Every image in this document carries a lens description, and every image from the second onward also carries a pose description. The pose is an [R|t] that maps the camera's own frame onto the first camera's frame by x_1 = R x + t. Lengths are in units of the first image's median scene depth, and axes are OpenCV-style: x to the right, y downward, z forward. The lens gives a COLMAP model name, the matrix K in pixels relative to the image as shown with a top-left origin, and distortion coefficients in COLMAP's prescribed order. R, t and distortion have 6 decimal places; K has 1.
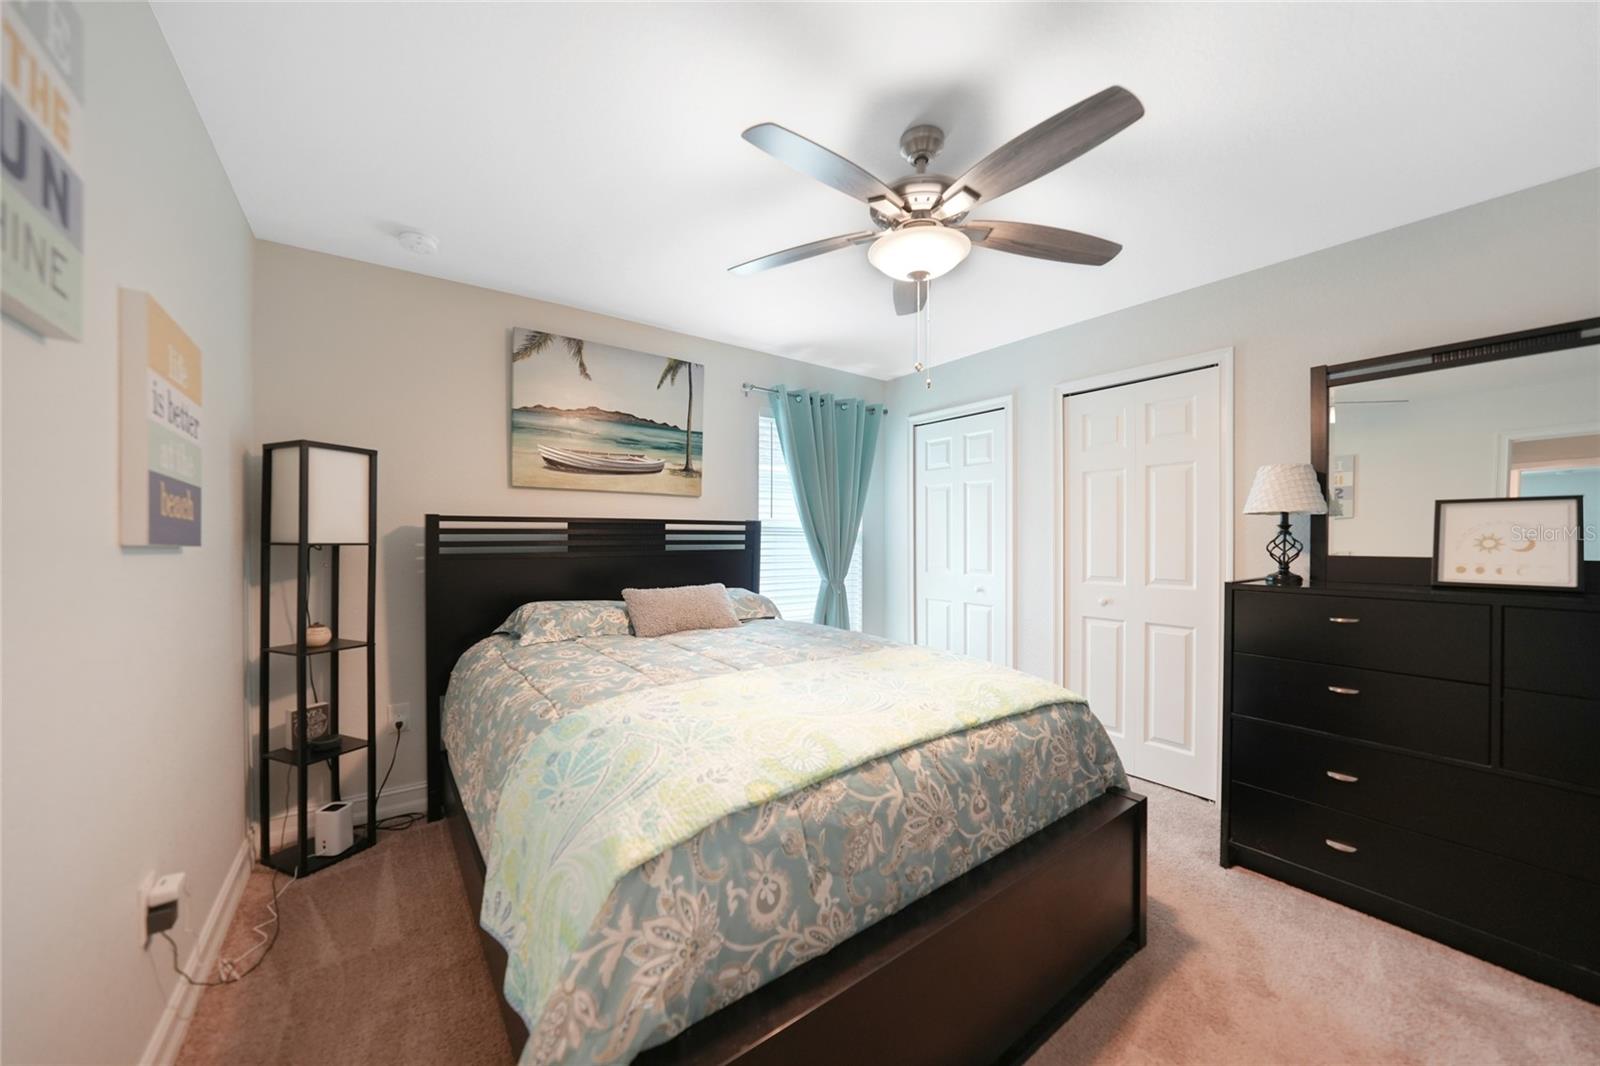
lens RADIAL K [[559.1, 0, 812.9], [0, 559.1, 525.6], [0, 0, 1]] dist [-0.021808, 0.006669]
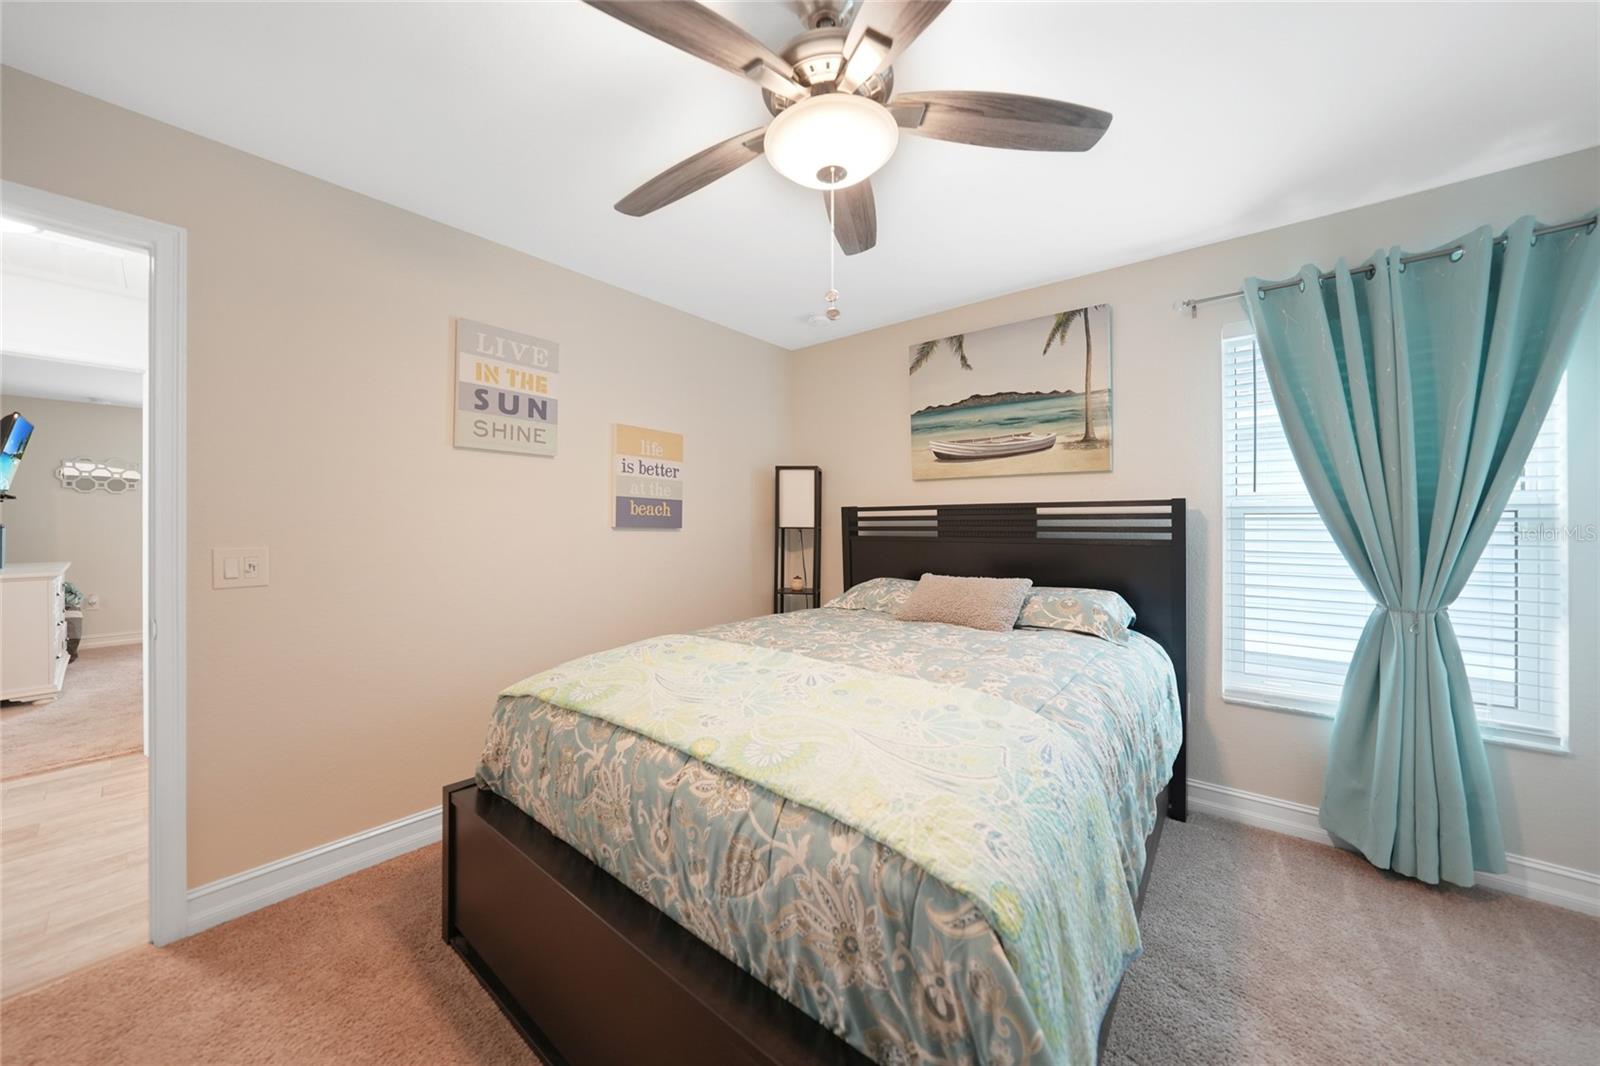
lens RADIAL K [[559.1, 0, 812.9], [0, 559.1, 525.6], [0, 0, 1]] dist [-0.021808, 0.006669]
pose [[0.242896, 0.003640, -0.970046, 0.554968], [0.022330, 0.999707, 0.009343, 0.009880], [0.969795, -0.023930, 0.242743, 0.487493]]
